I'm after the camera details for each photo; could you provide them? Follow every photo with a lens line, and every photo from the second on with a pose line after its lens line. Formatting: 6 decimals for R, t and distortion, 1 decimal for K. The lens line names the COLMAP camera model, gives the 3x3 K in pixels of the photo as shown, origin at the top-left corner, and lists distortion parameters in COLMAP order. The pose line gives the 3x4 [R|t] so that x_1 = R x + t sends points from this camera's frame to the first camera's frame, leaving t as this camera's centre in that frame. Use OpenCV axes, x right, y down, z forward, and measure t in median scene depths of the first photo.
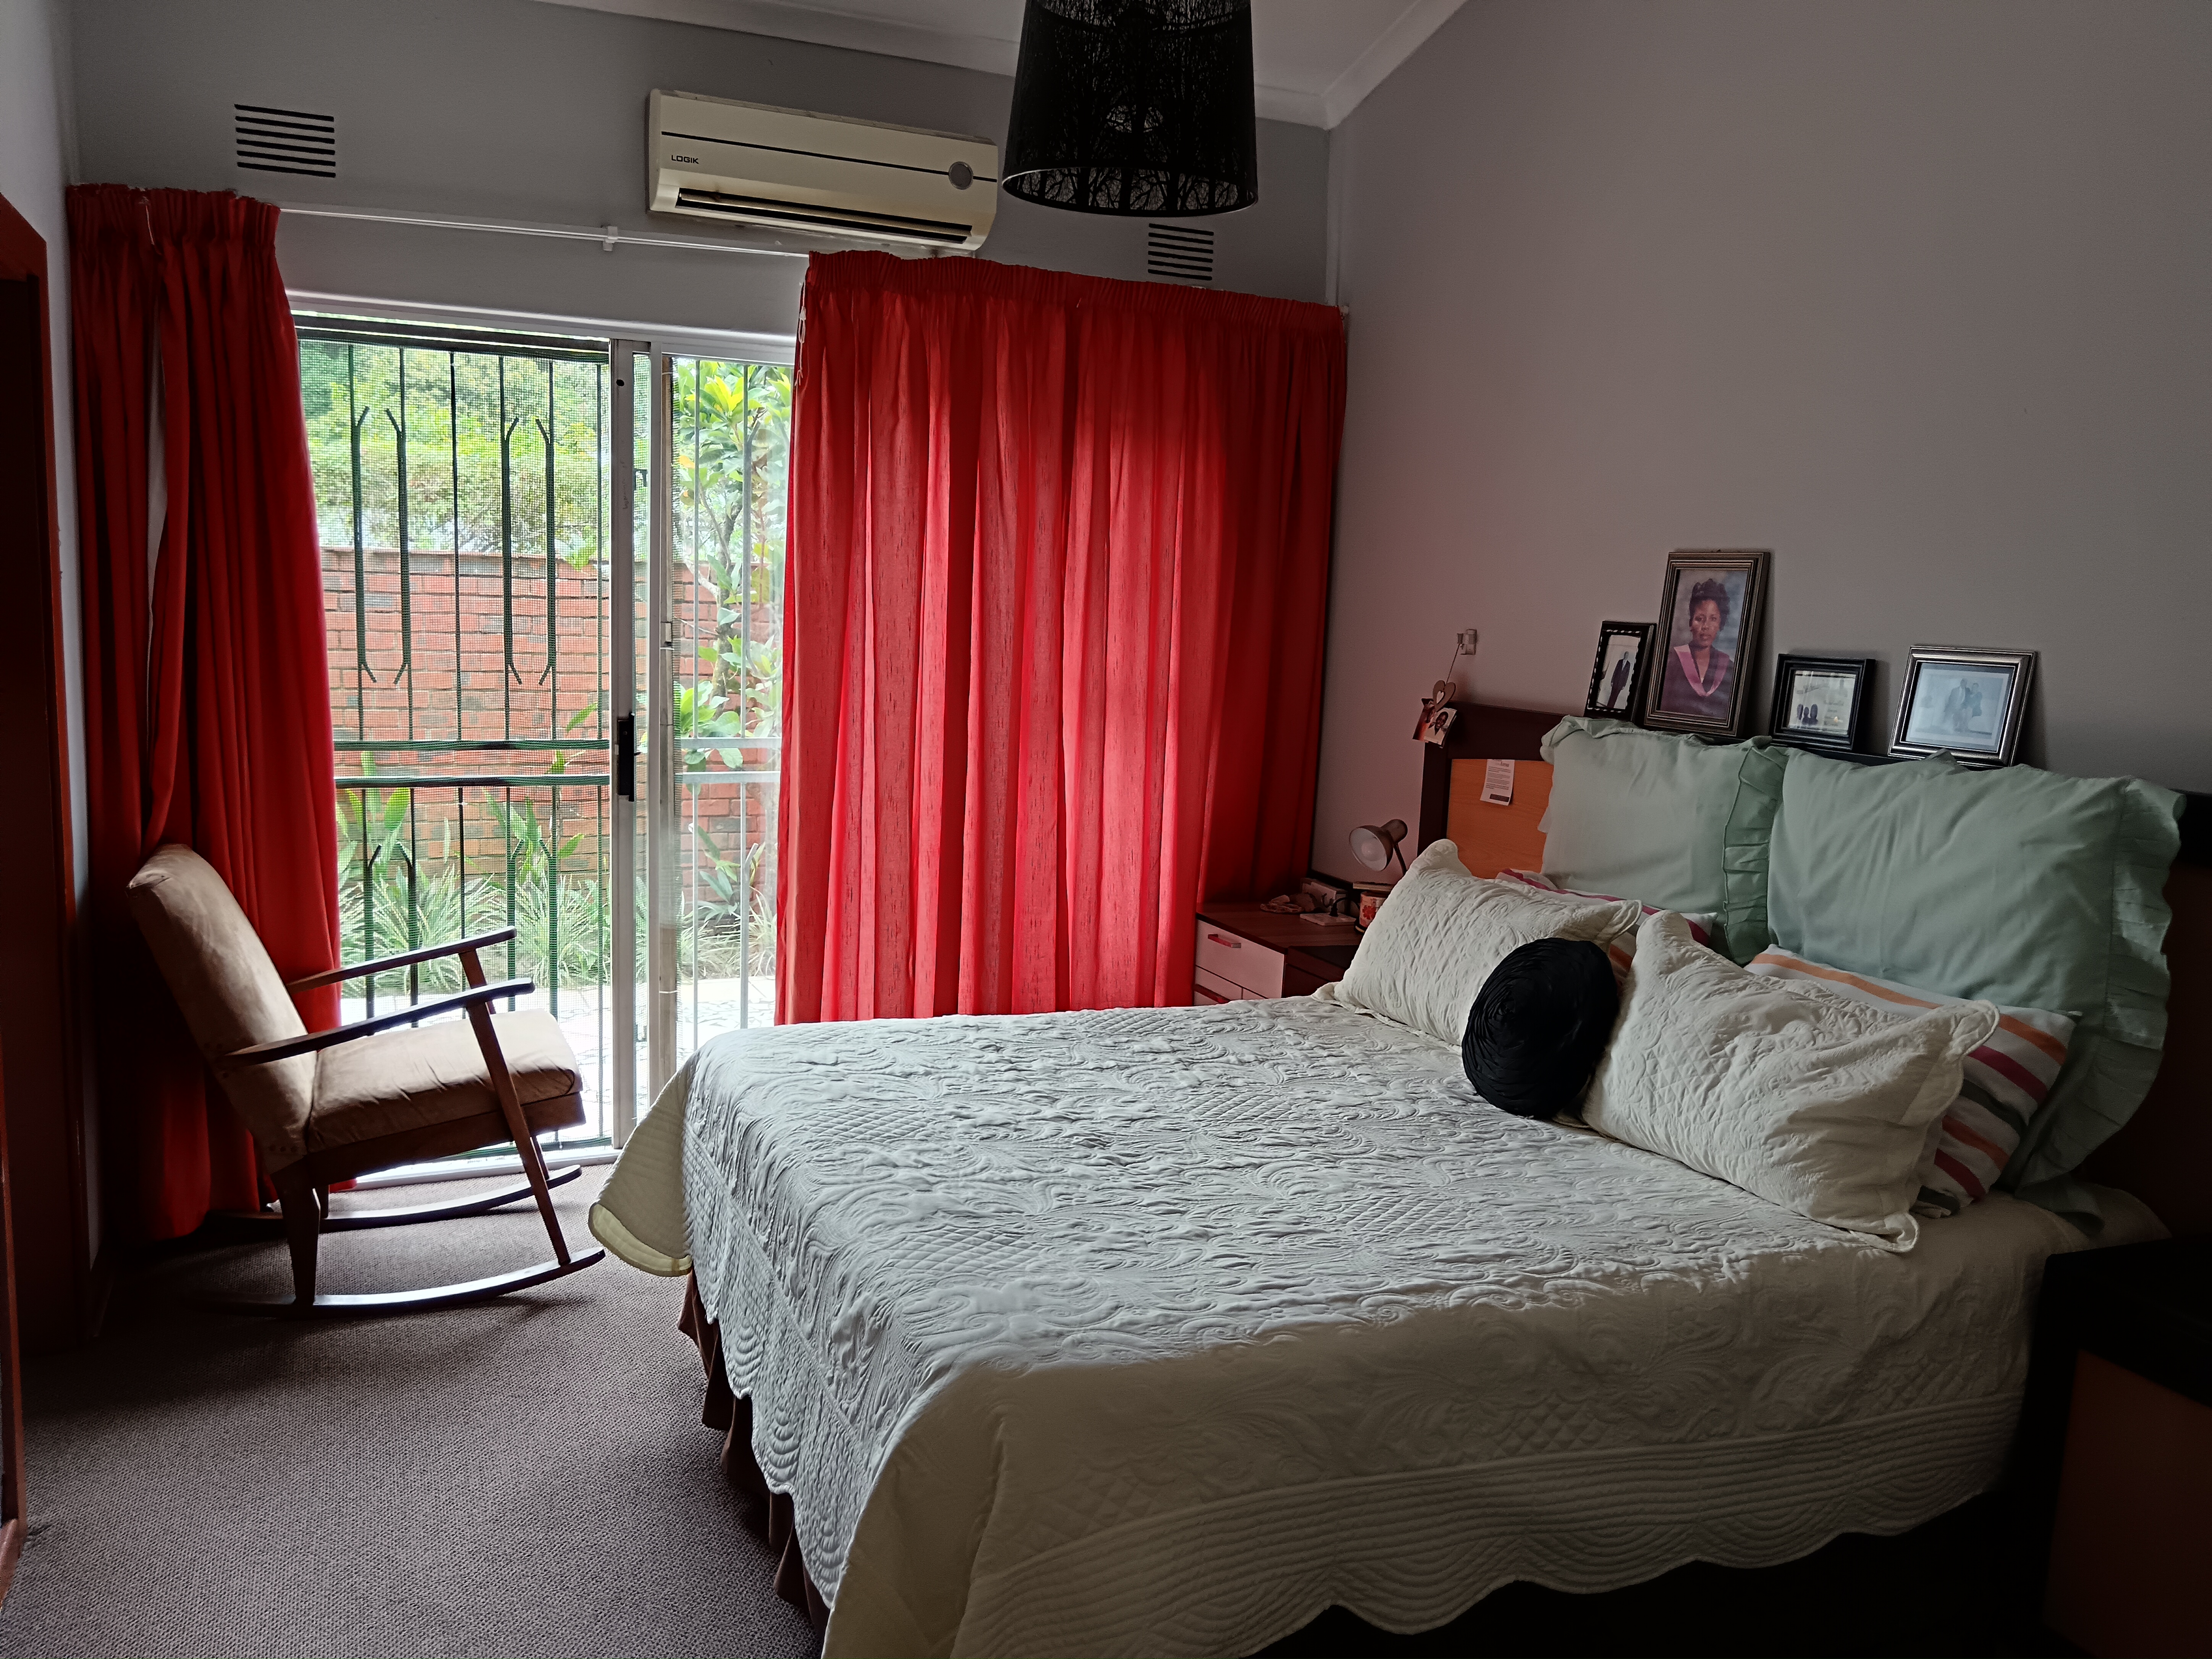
lens RADIAL K [[1722.0, 0, 1104.6], [0, 1722.0, 830.9], [0, 0, 1]] dist [-0.008848, 0.011482]
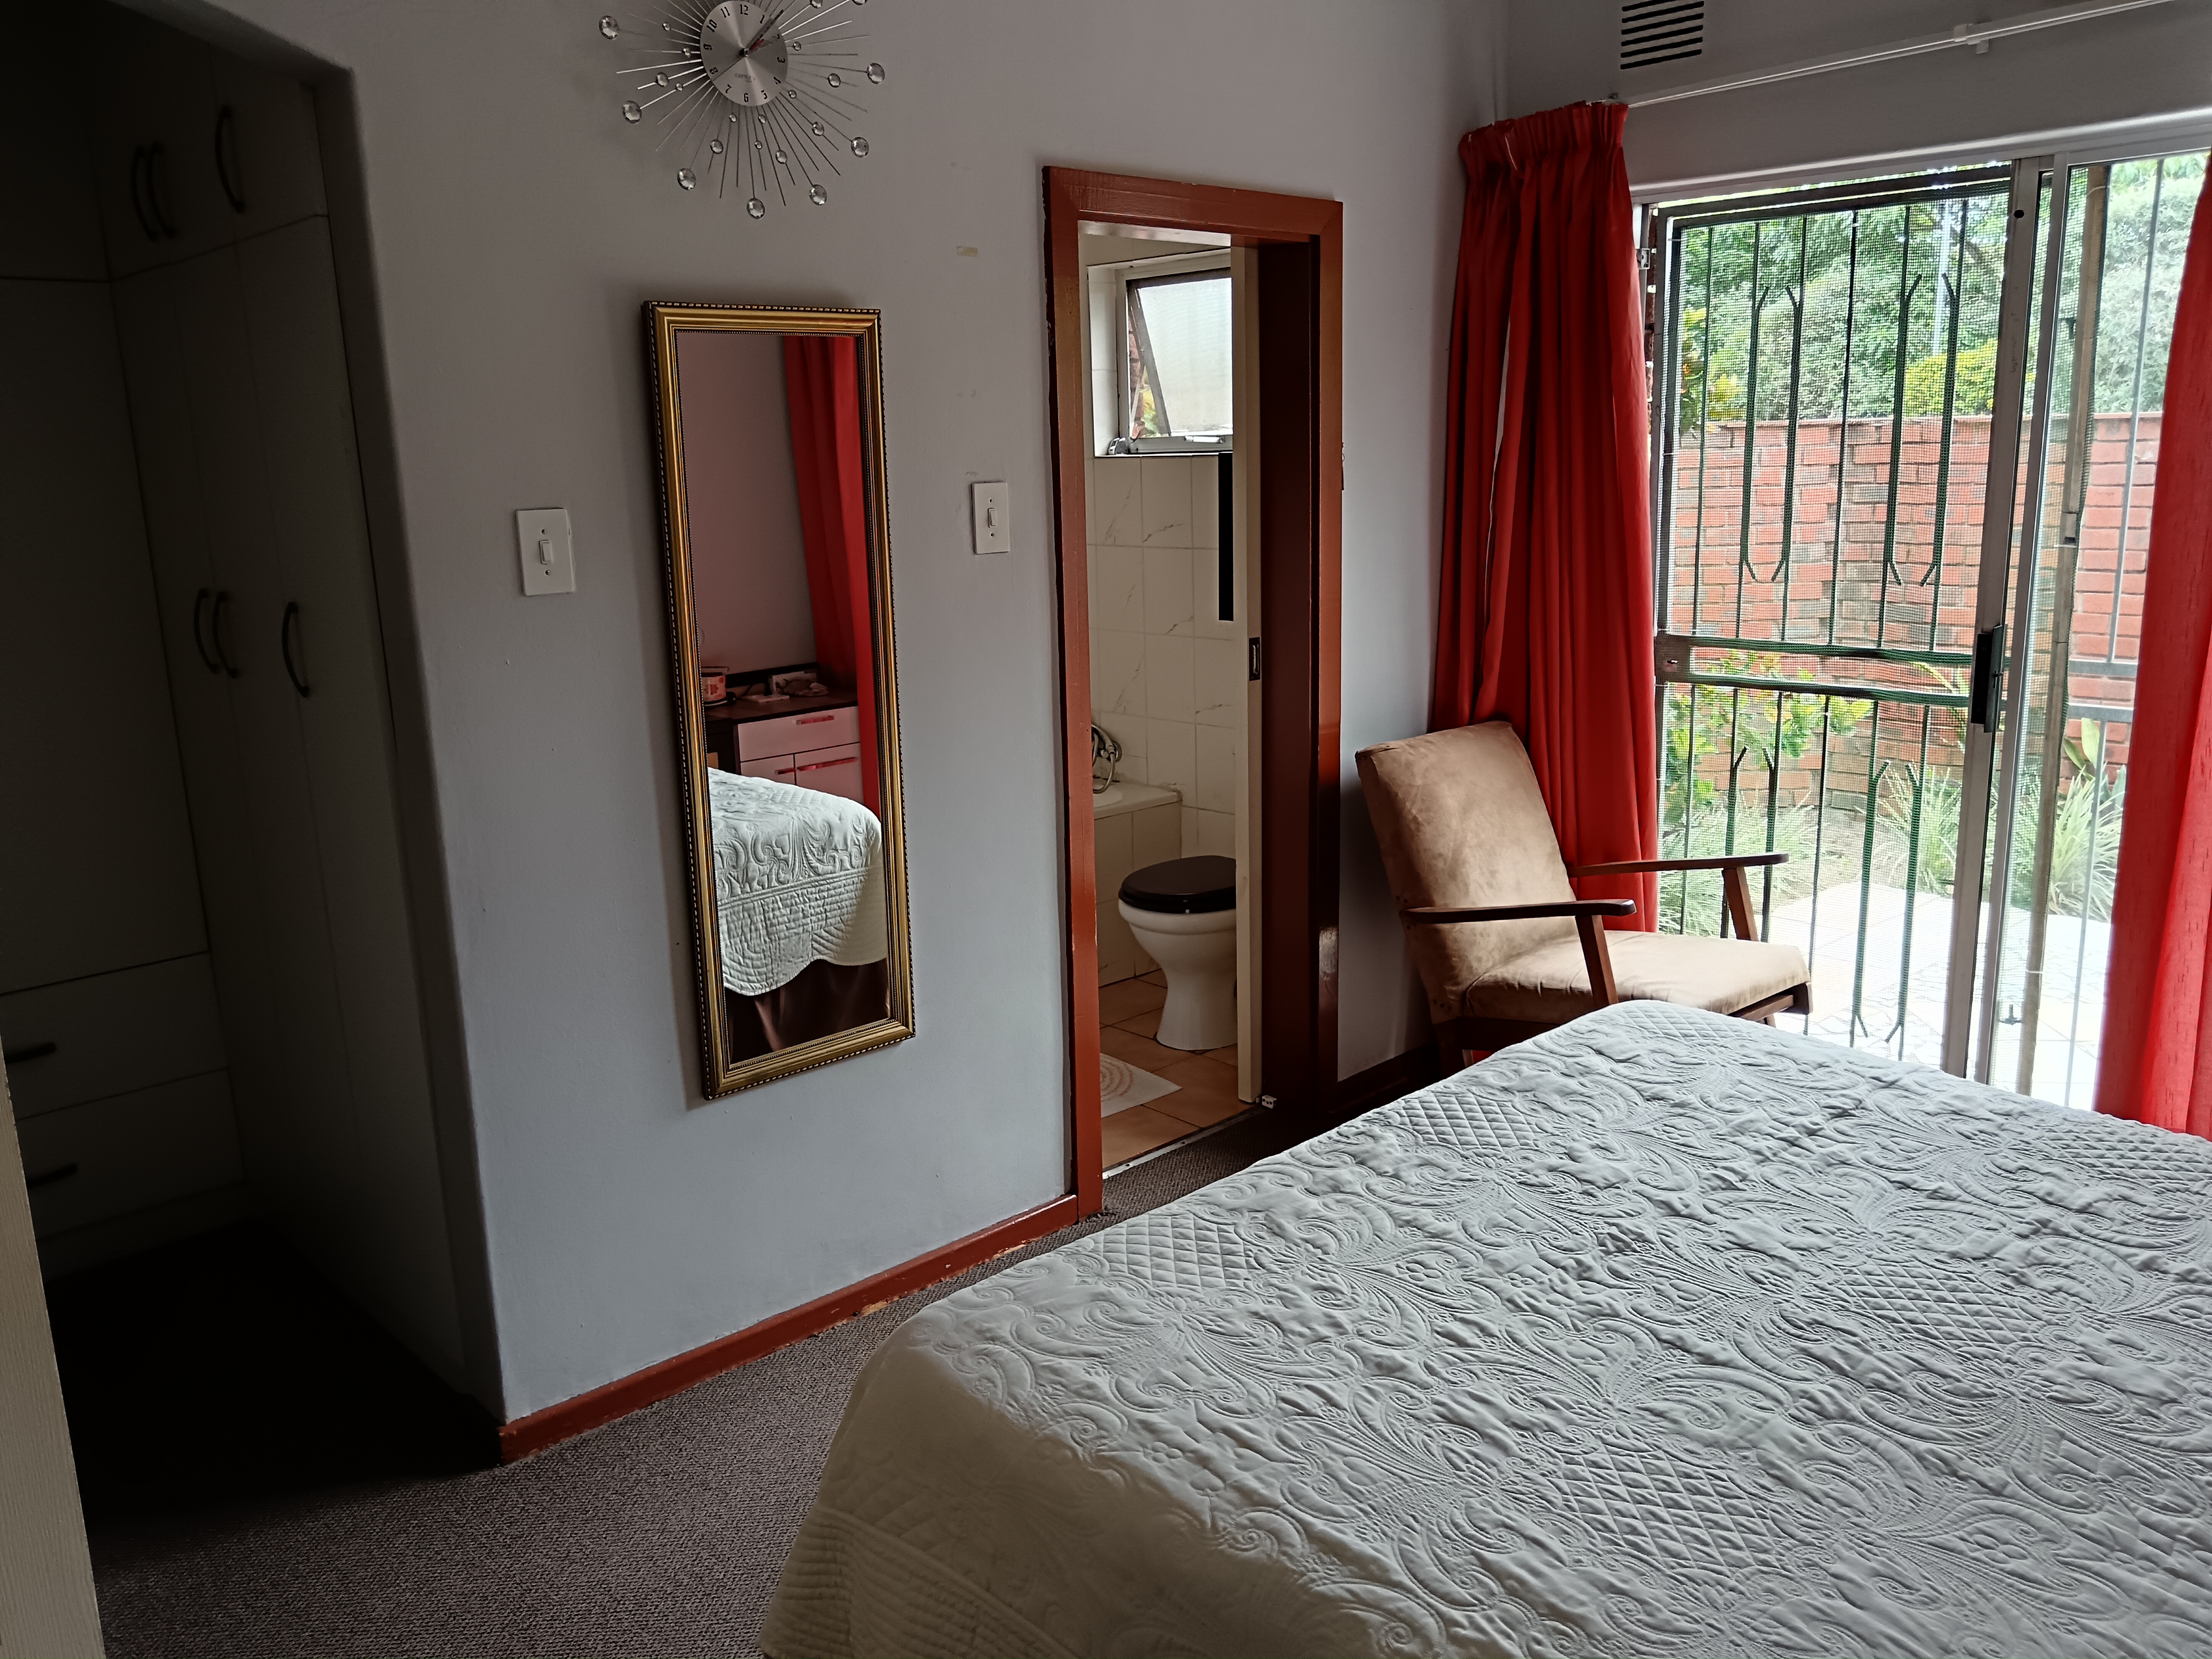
lens RADIAL K [[1722.0, 0, 1112.0], [0, 1722.0, 824.5], [0, 0, 1]] dist [-0.008848, 0.011482]
pose [[0.342326, 0.163650, -0.925220, 0.499908], [-0.093715, 0.985752, 0.139683, -0.070157], [0.934896, 0.038889, 0.352785, 0.452846]]
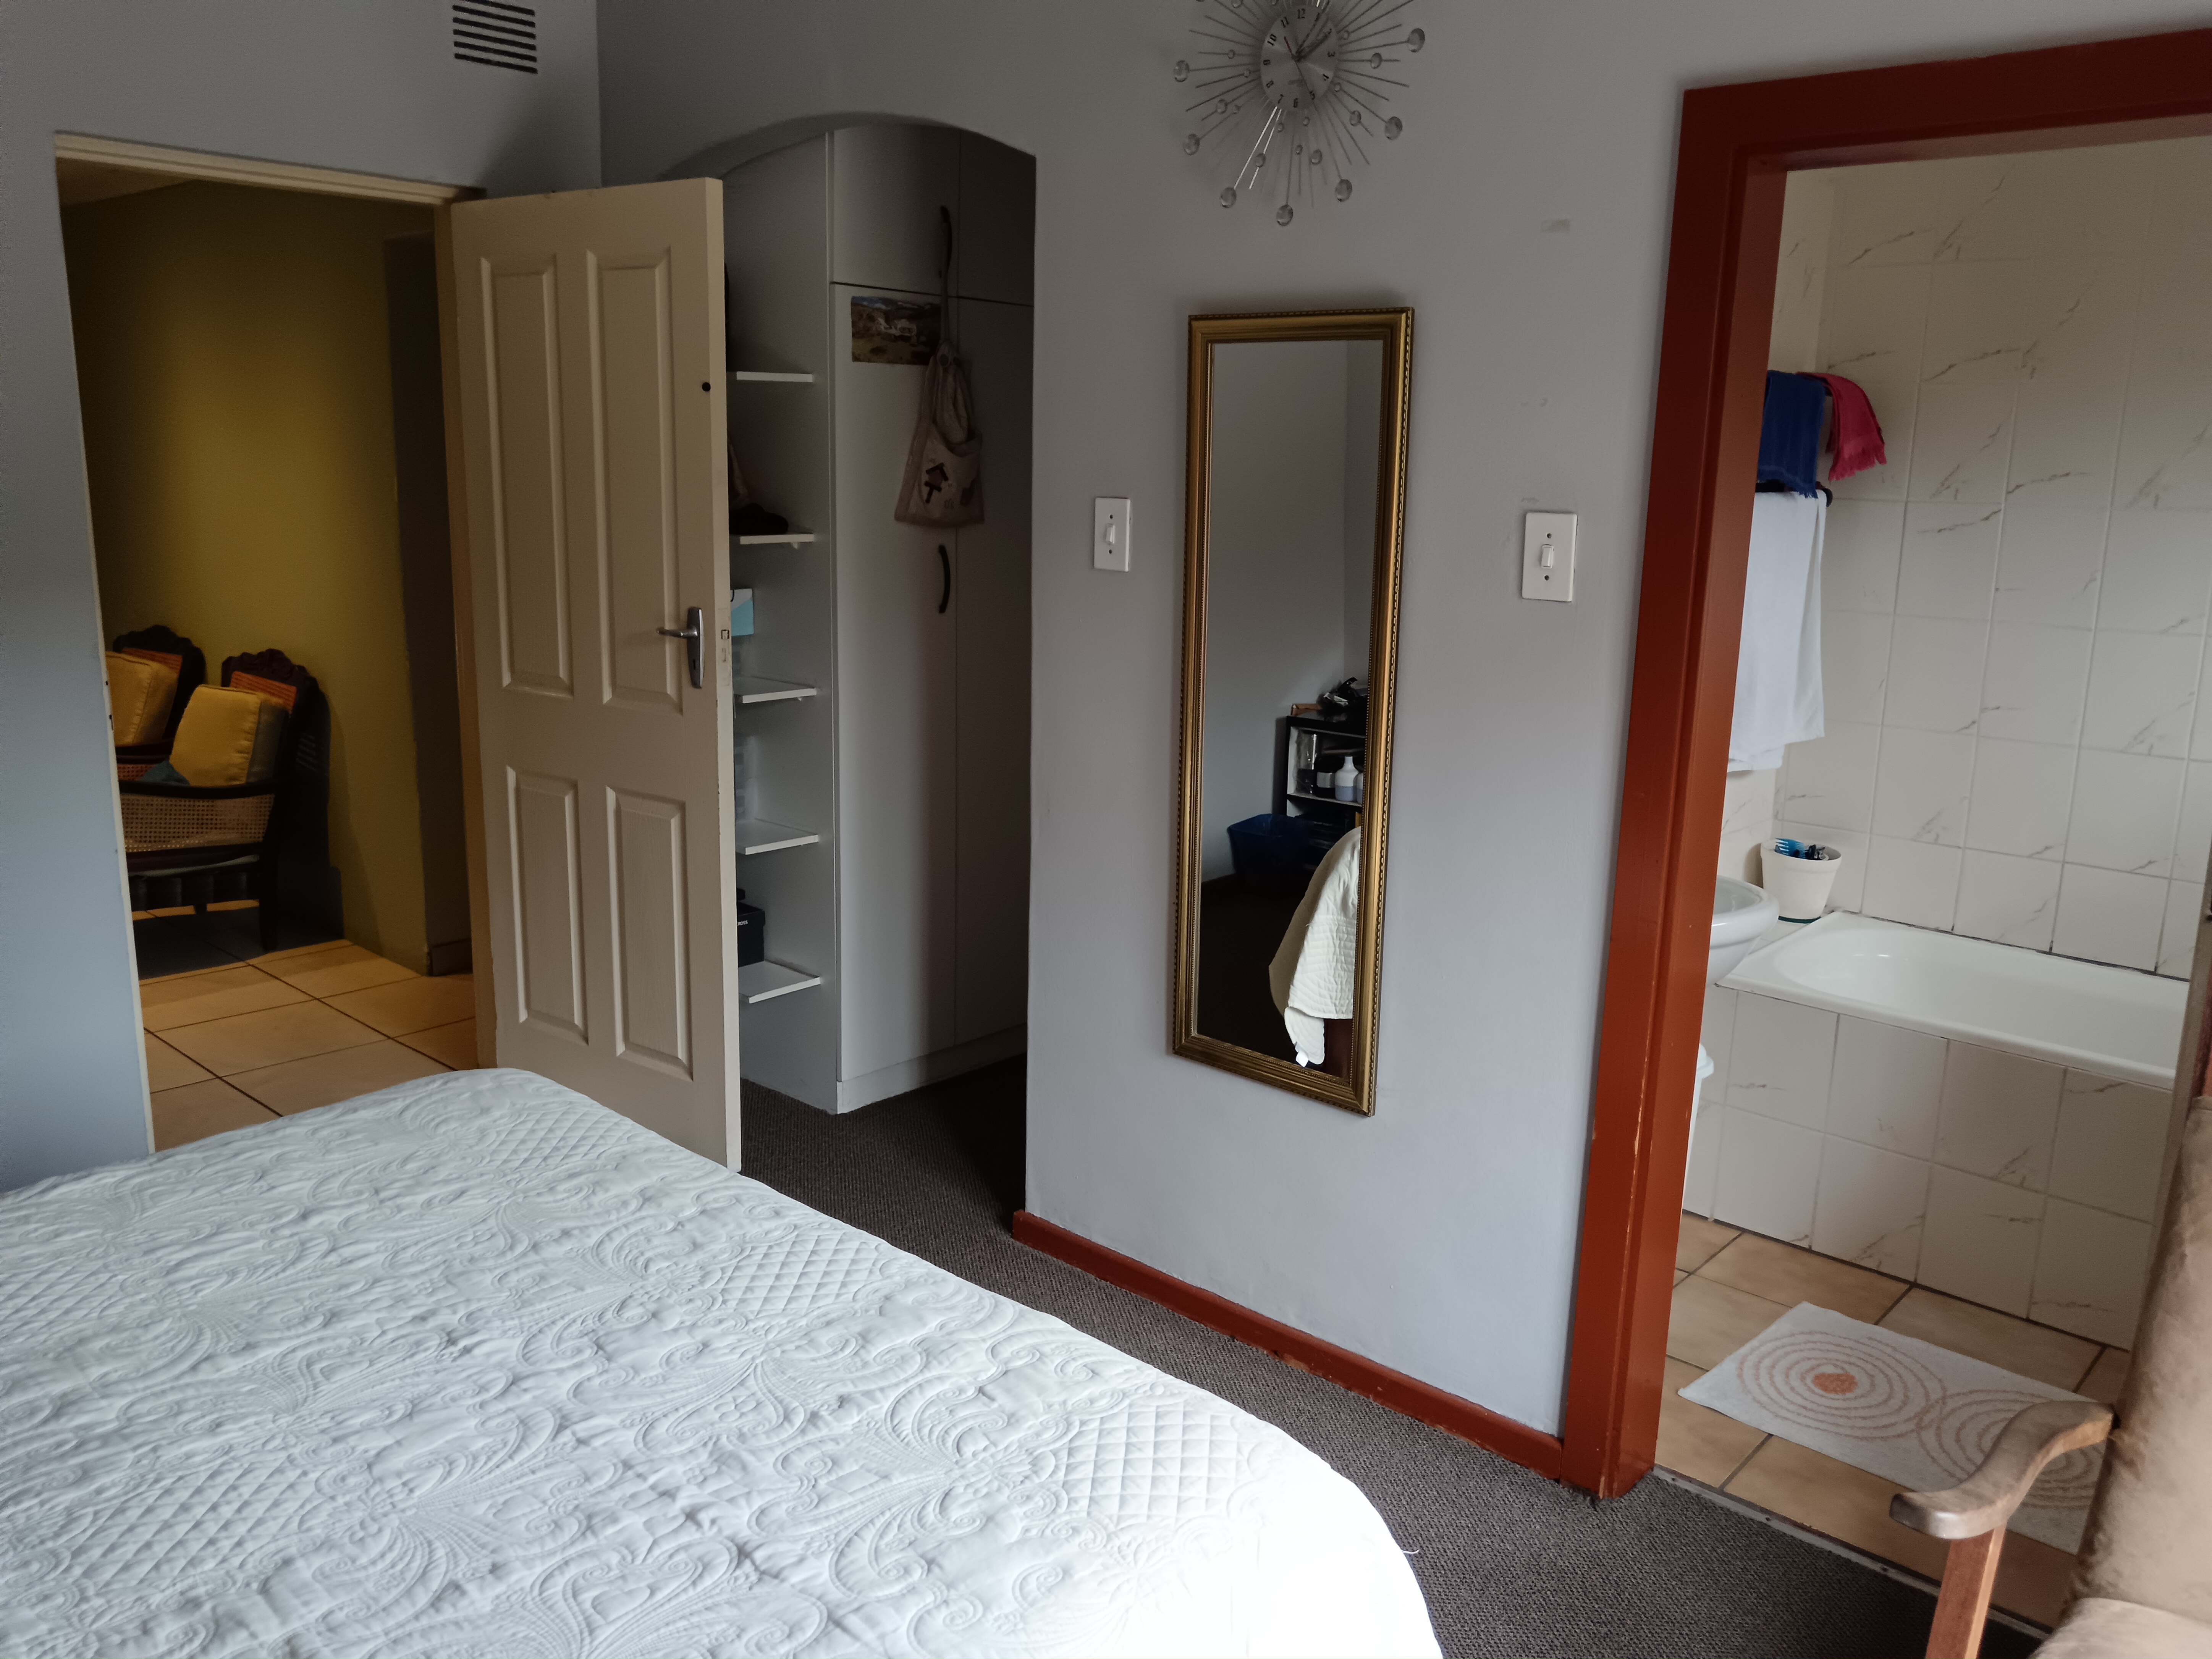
lens RADIAL K [[1722.0, 0, 1108.6], [0, 1722.0, 829.3], [0, 0, 1]] dist [-0.008848, 0.011482]
pose [[-0.905014, 0.039403, -0.423553, 0.035094], [-0.110415, 0.939814, 0.323356, -0.220265], [0.410802, 0.339408, -0.846194, 1.393319]]
